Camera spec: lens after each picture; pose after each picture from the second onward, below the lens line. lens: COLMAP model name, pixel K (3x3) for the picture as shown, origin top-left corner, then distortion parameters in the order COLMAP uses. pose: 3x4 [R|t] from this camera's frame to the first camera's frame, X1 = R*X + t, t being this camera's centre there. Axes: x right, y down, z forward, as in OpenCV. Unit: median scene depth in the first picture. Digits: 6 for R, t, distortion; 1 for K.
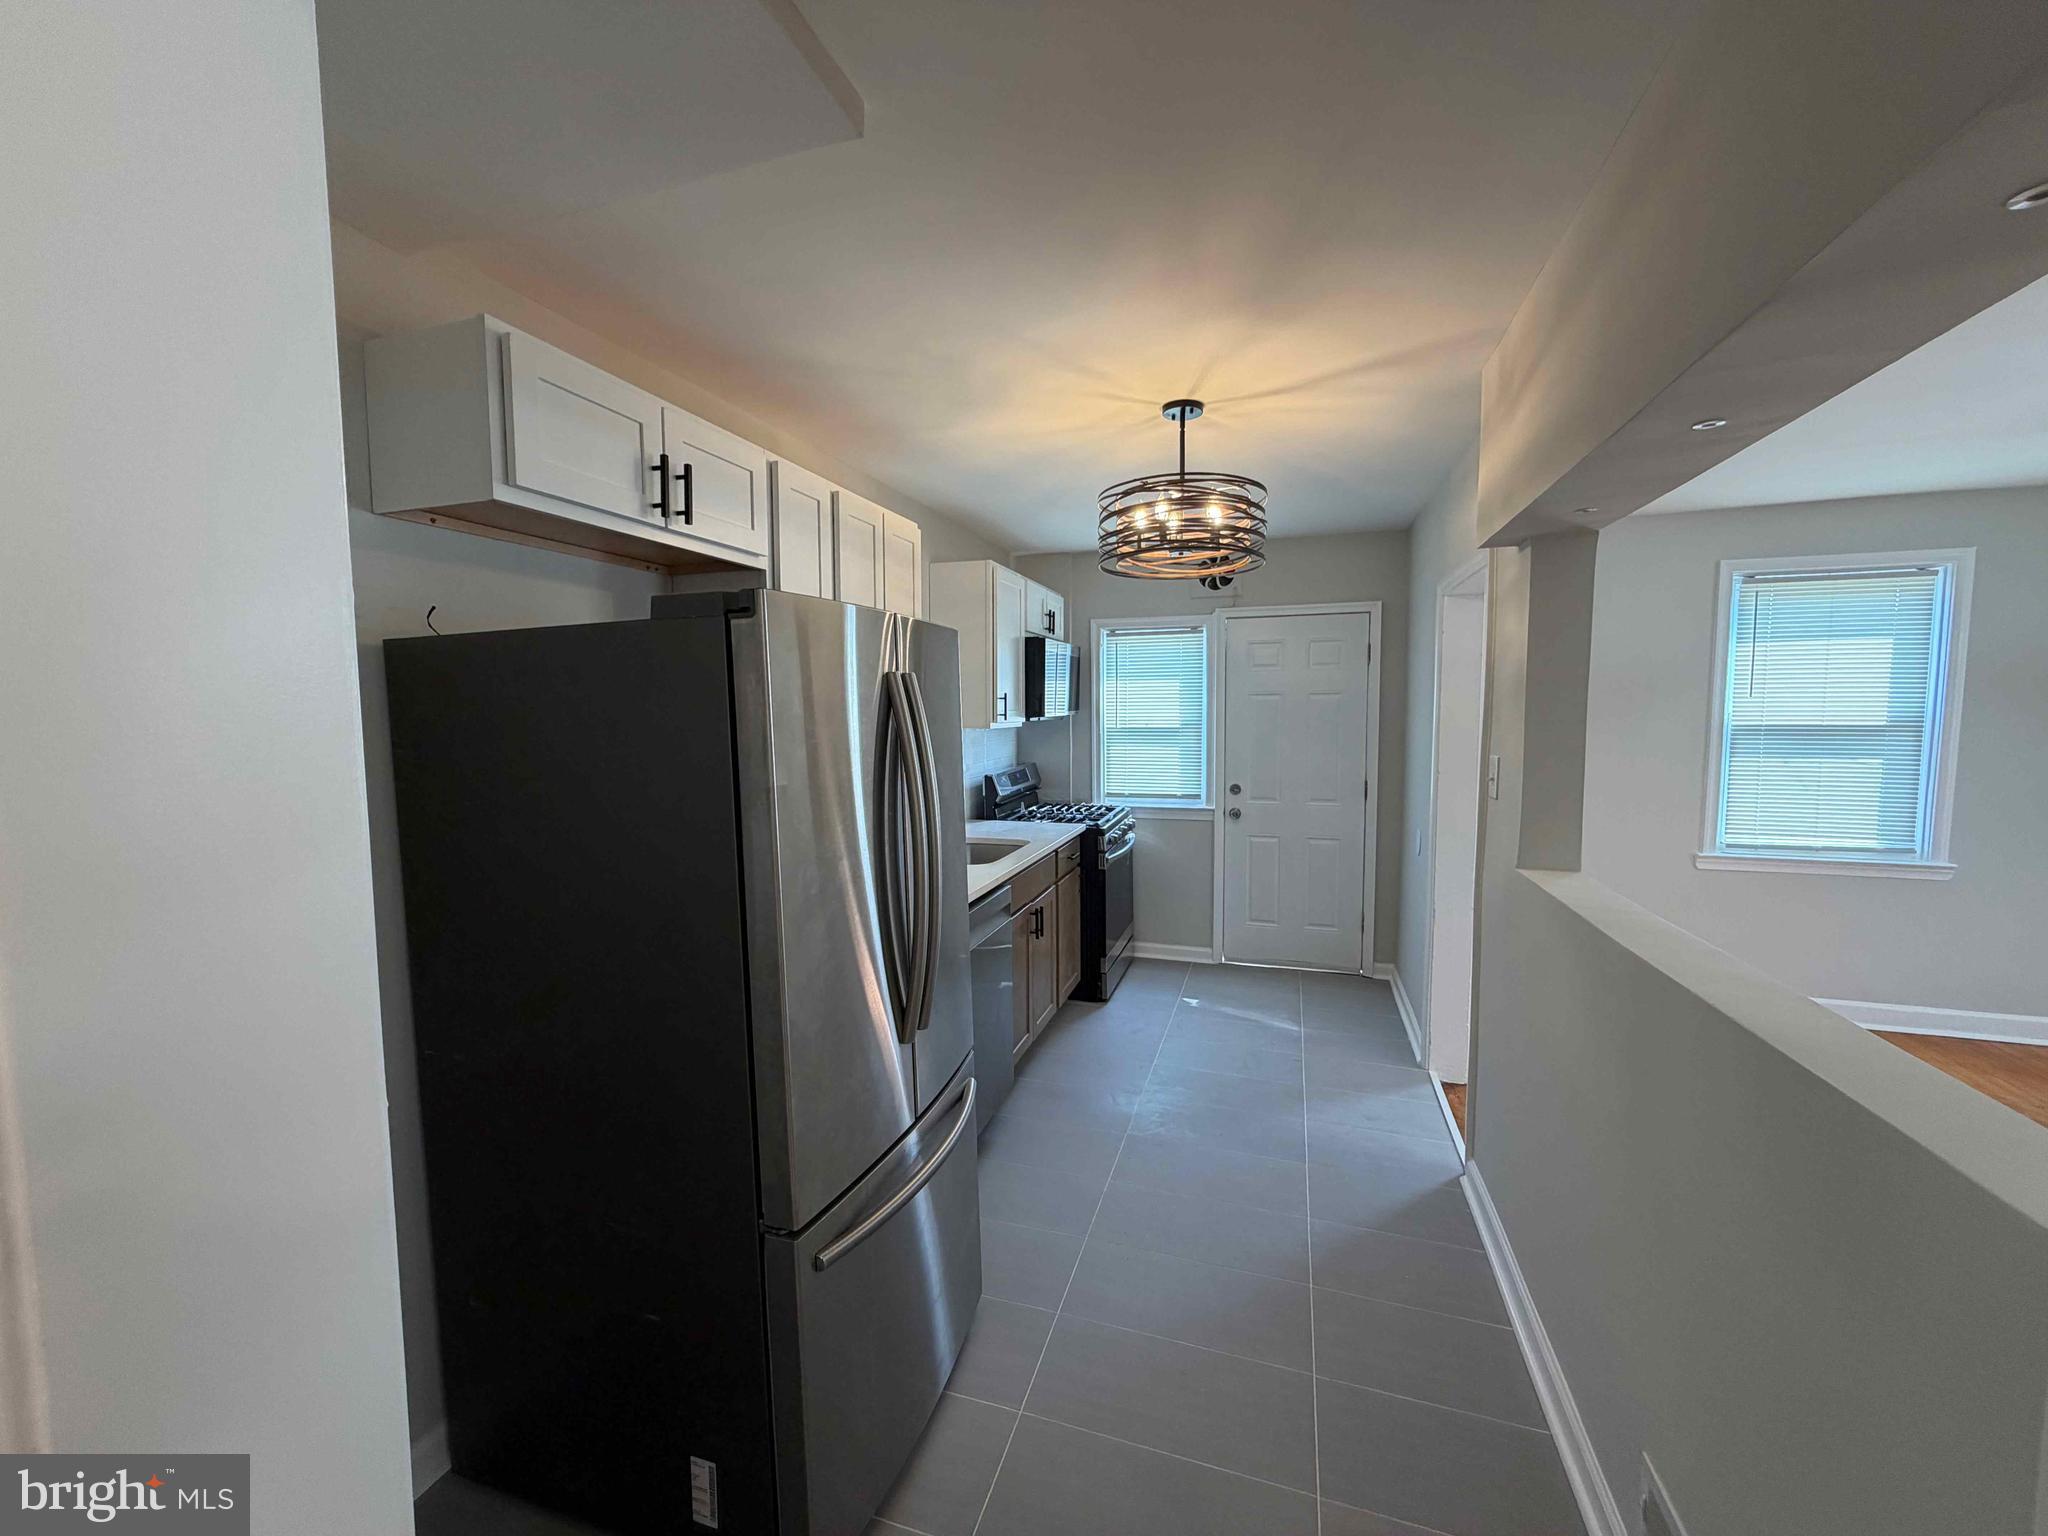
lens RADIAL K [[818.0, 0, 1024.0], [0, 818.0, 768.0], [0, 0, 1]] dist [-0.002726, -0.000139]
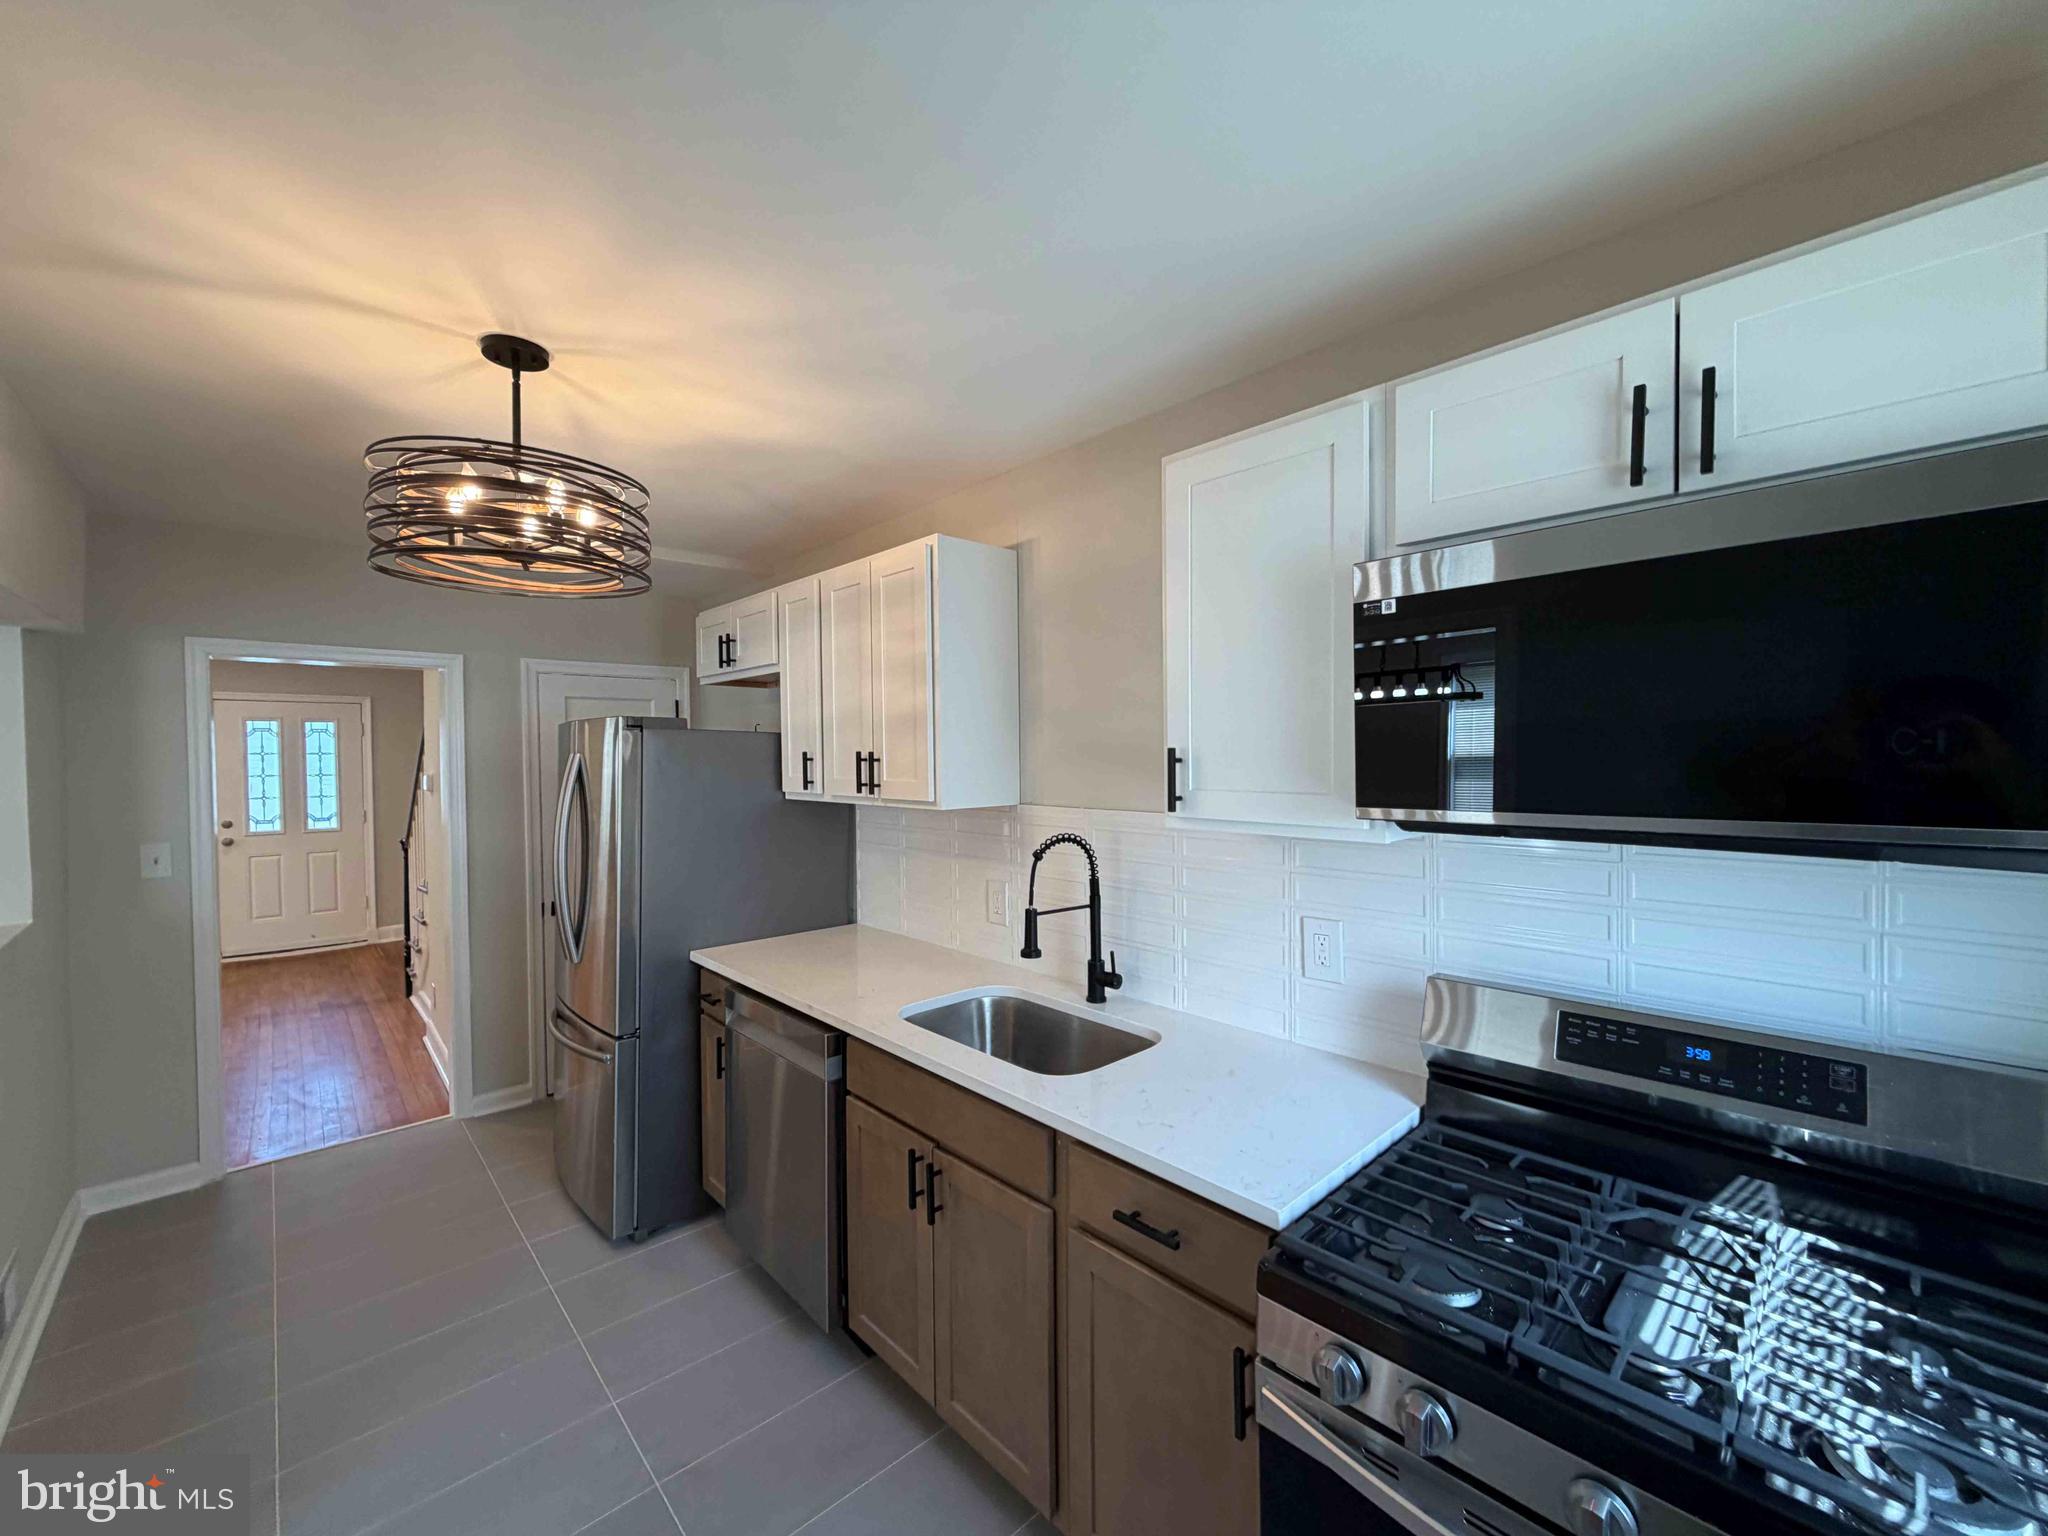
lens RADIAL K [[818.0, 0, 1024.0], [0, 818.0, 768.0], [0, 0, 1]] dist [-0.002726, -0.000139]
pose [[-0.498155, 0.016379, -0.866934, 0.585122], [-0.061873, 0.996601, 0.054382, -0.151791], [0.864878, 0.080730, -0.495448, 1.740252]]
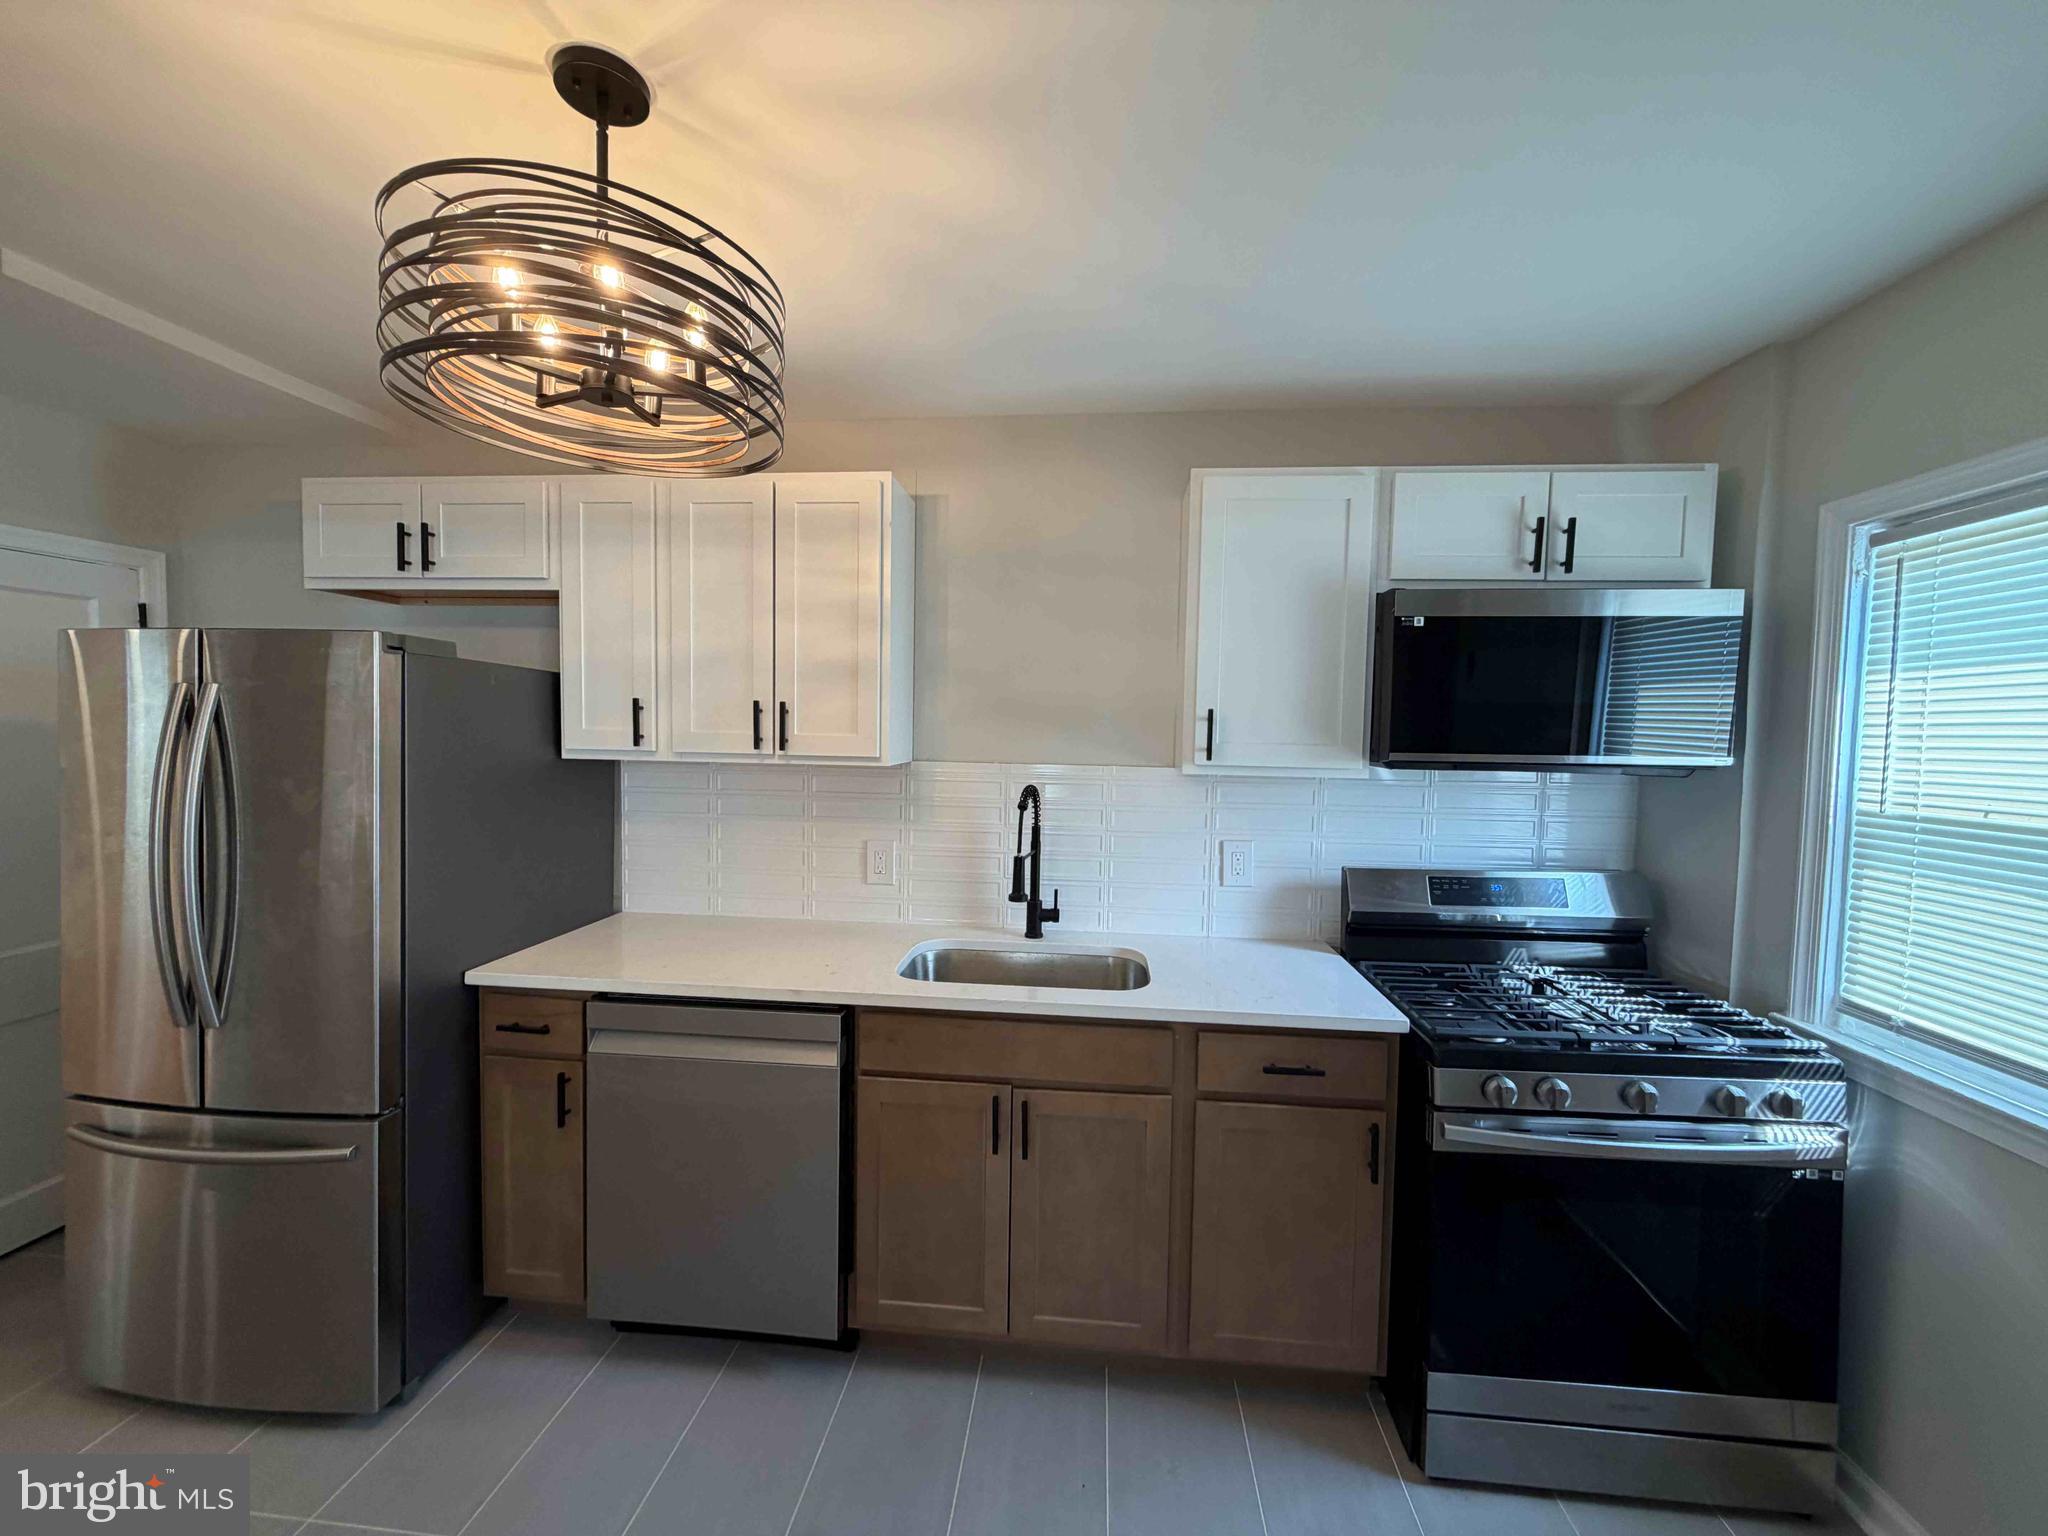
lens RADIAL K [[824.8, 0, 1024.0], [0, 824.8, 768.0], [0, 0, 1]] dist [0.001451, -0.000027]
pose [[0.201392, 0.049491, -0.978260, 0.729595], [-0.095805, 0.994929, 0.030611, -0.087986], [0.974814, 0.087558, 0.205112, 1.170625]]
